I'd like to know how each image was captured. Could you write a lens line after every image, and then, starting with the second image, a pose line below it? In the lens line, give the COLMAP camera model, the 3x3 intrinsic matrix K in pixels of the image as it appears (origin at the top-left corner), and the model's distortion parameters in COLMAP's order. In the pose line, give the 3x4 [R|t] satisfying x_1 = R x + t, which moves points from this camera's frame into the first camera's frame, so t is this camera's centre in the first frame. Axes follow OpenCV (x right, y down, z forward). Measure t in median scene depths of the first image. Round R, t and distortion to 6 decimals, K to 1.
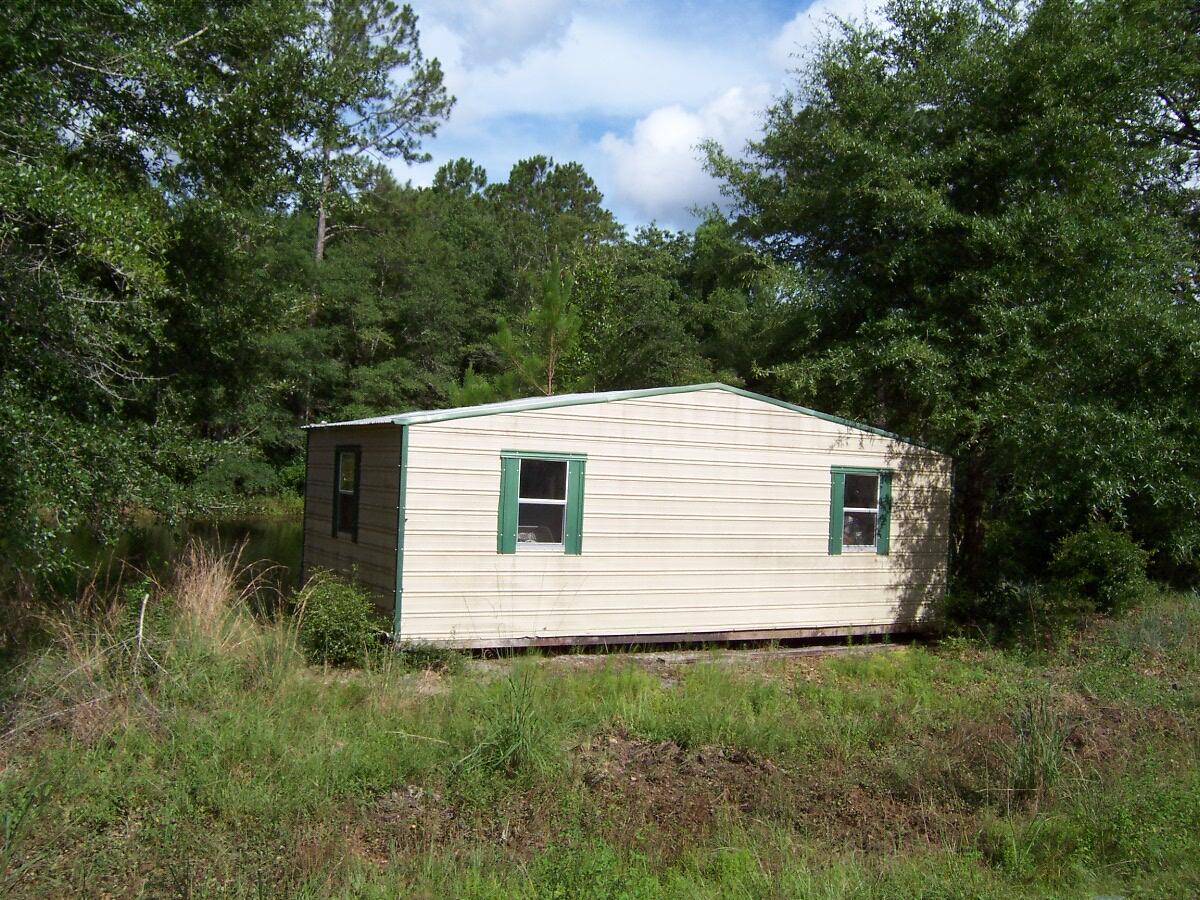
lens RADIAL K [[1163.9, 0, 600.0], [0, 1163.9, 450.0], [0, 0, 1]] dist [-0.150431, 0.224756]
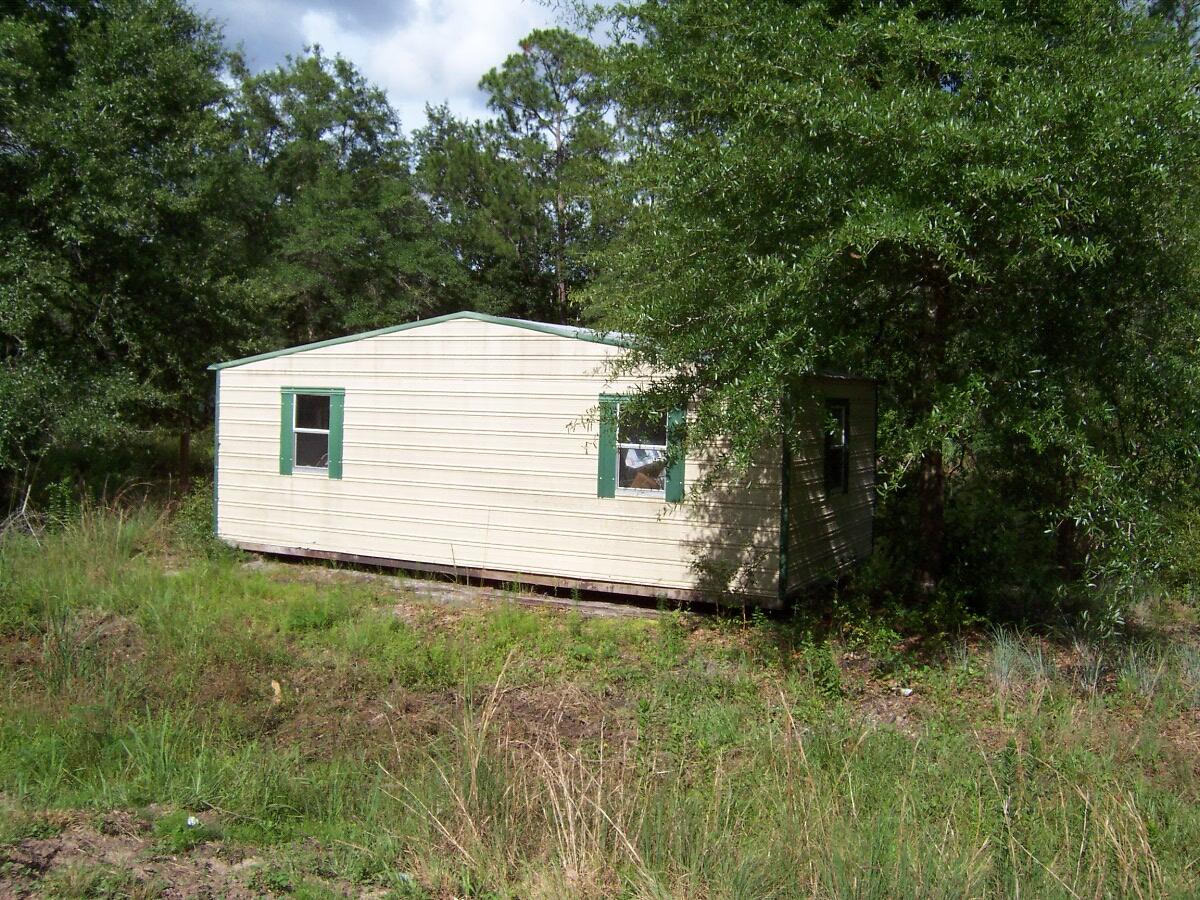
lens RADIAL K [[1163.9, 0, 600.0], [0, 1163.9, 450.0], [0, 0, 1]] dist [-0.150431, 0.224756]
pose [[0.581183, 0.002975, -0.813768, 0.963571], [0.007055, 0.999937, 0.008694, 0.050903], [0.813743, -0.010794, 0.581125, 0.526605]]
